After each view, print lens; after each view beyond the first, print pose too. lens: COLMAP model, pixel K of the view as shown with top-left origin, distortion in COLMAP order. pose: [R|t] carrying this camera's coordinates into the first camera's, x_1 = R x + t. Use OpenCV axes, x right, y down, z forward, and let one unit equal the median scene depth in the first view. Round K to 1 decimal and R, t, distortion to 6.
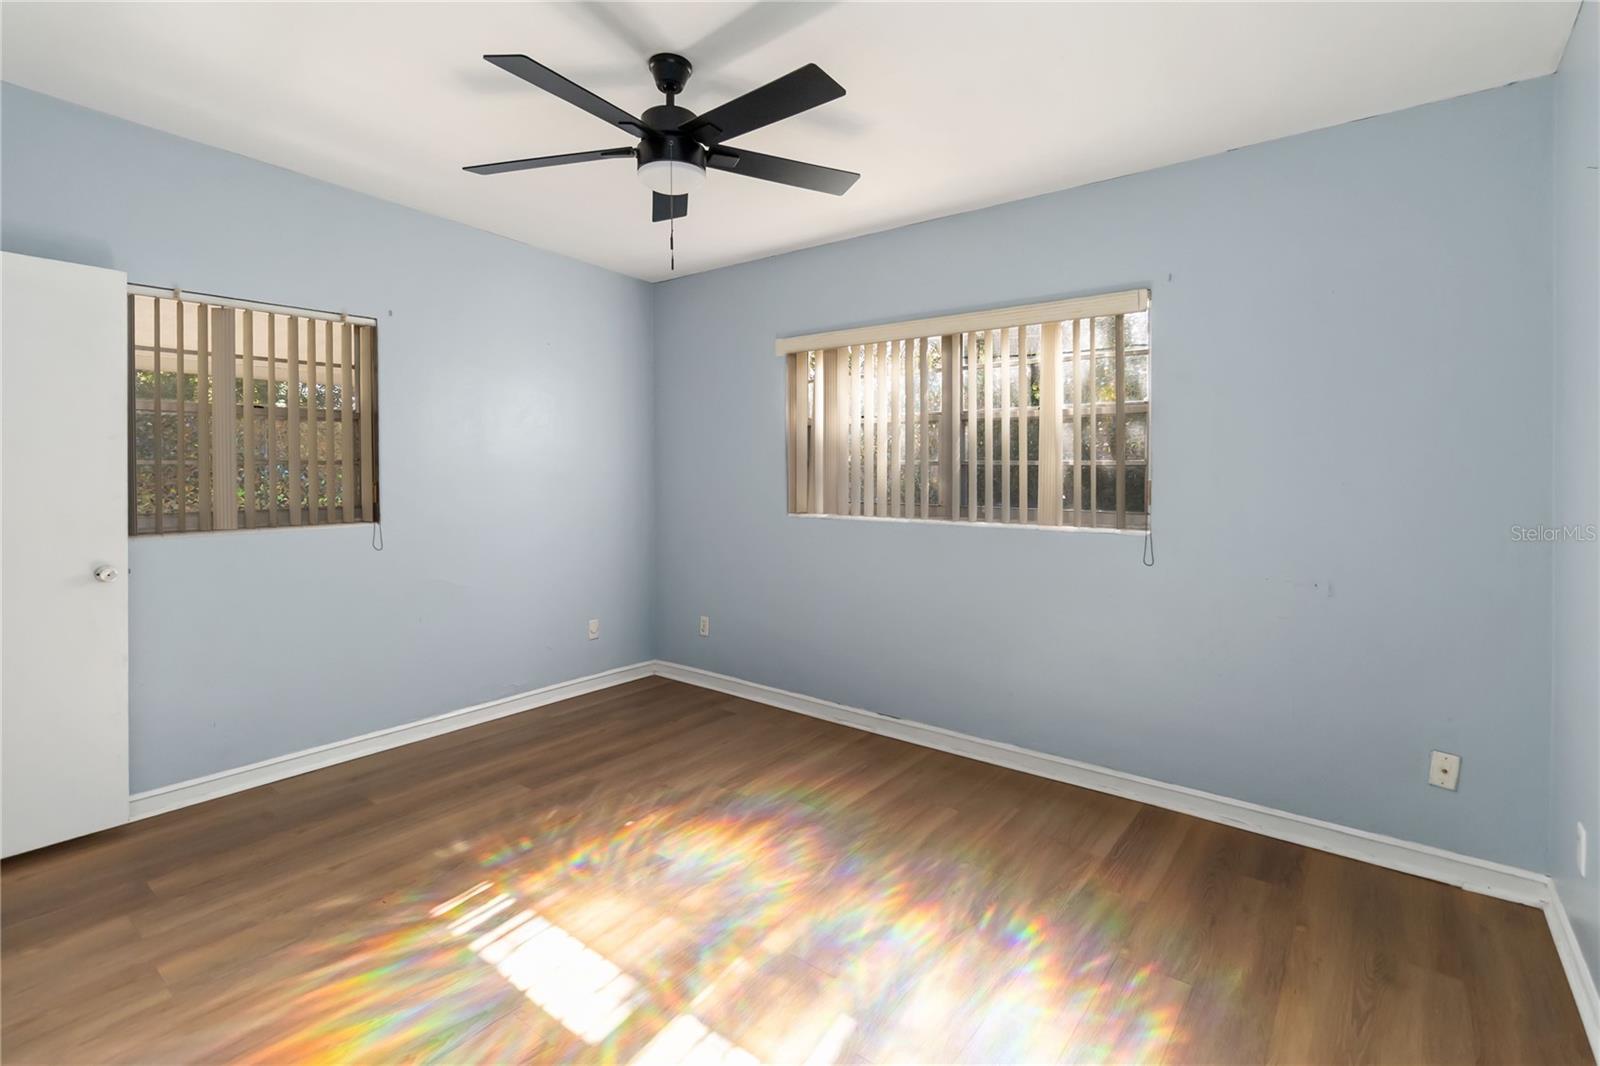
lens RADIAL K [[750.7, 0, 798.6], [0, 750.7, 478.3], [0, 0, 1]] dist [0.000702, 0.000183]
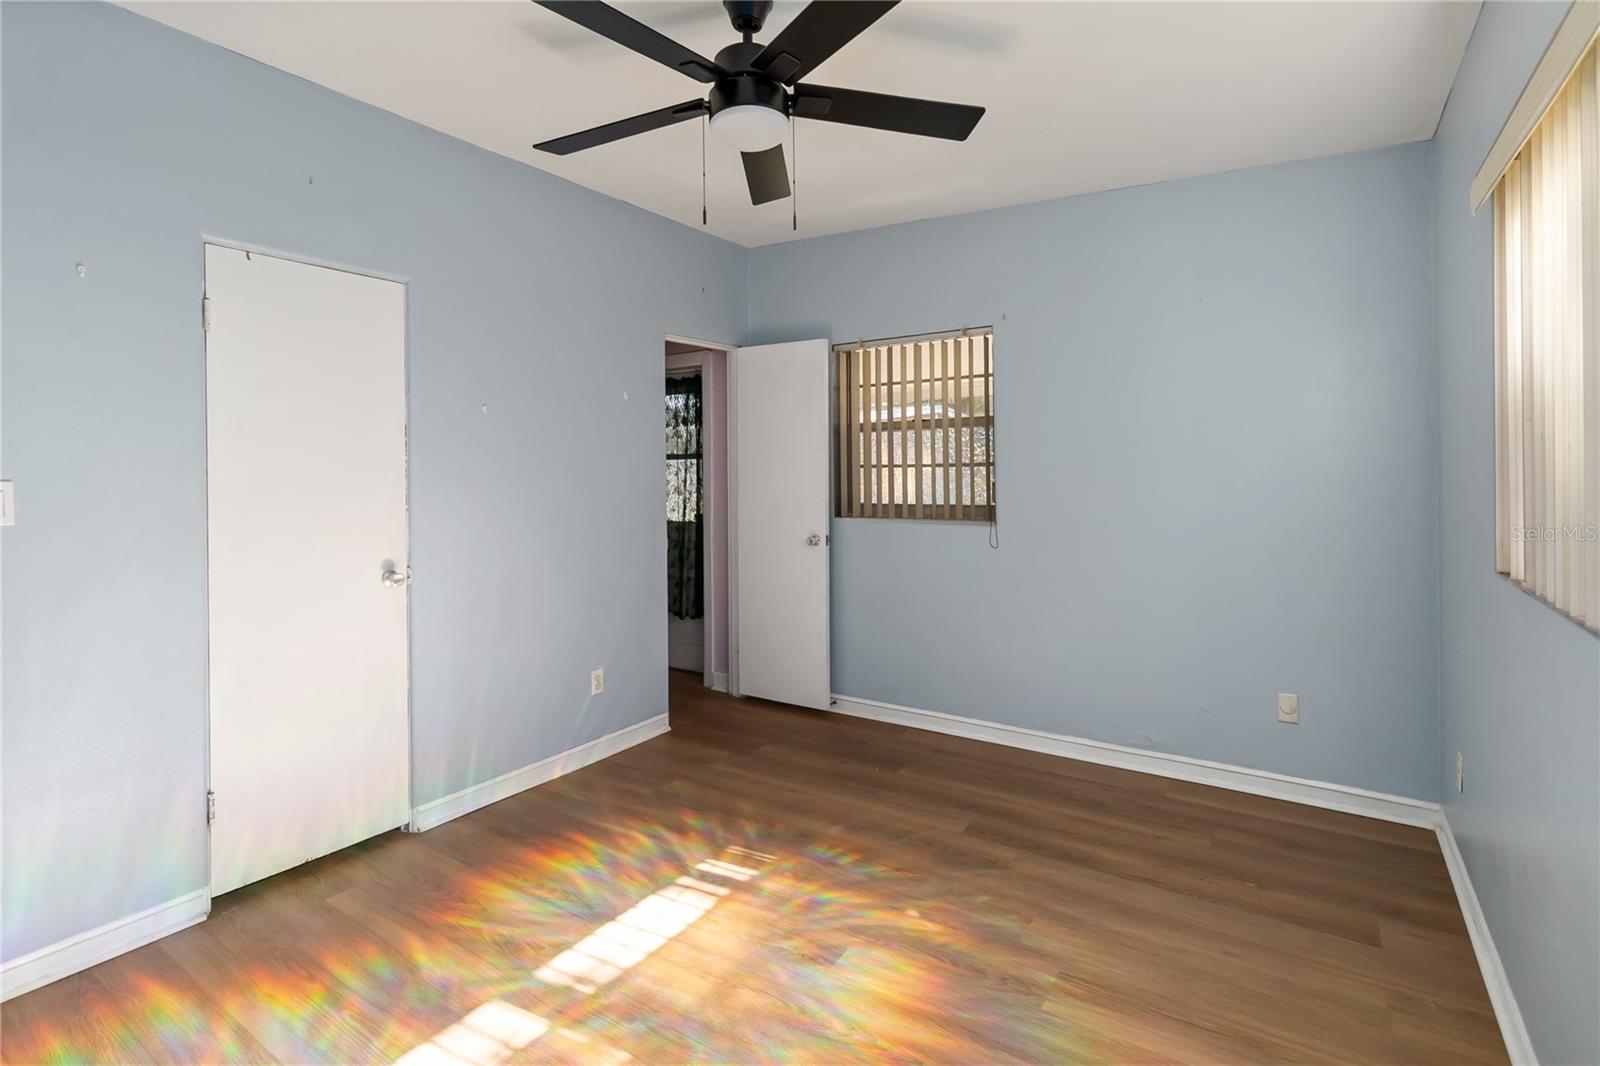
lens RADIAL K [[753.1, 0, 802.3], [0, 753.1, 461.2], [0, 0, 1]] dist [-0.000435, 0.000444]
pose [[0.082471, -0.006738, -0.996571, 0.539166], [-0.001526, 0.999975, -0.006887, -0.019813], [0.996592, 0.002089, 0.082458, 0.764308]]
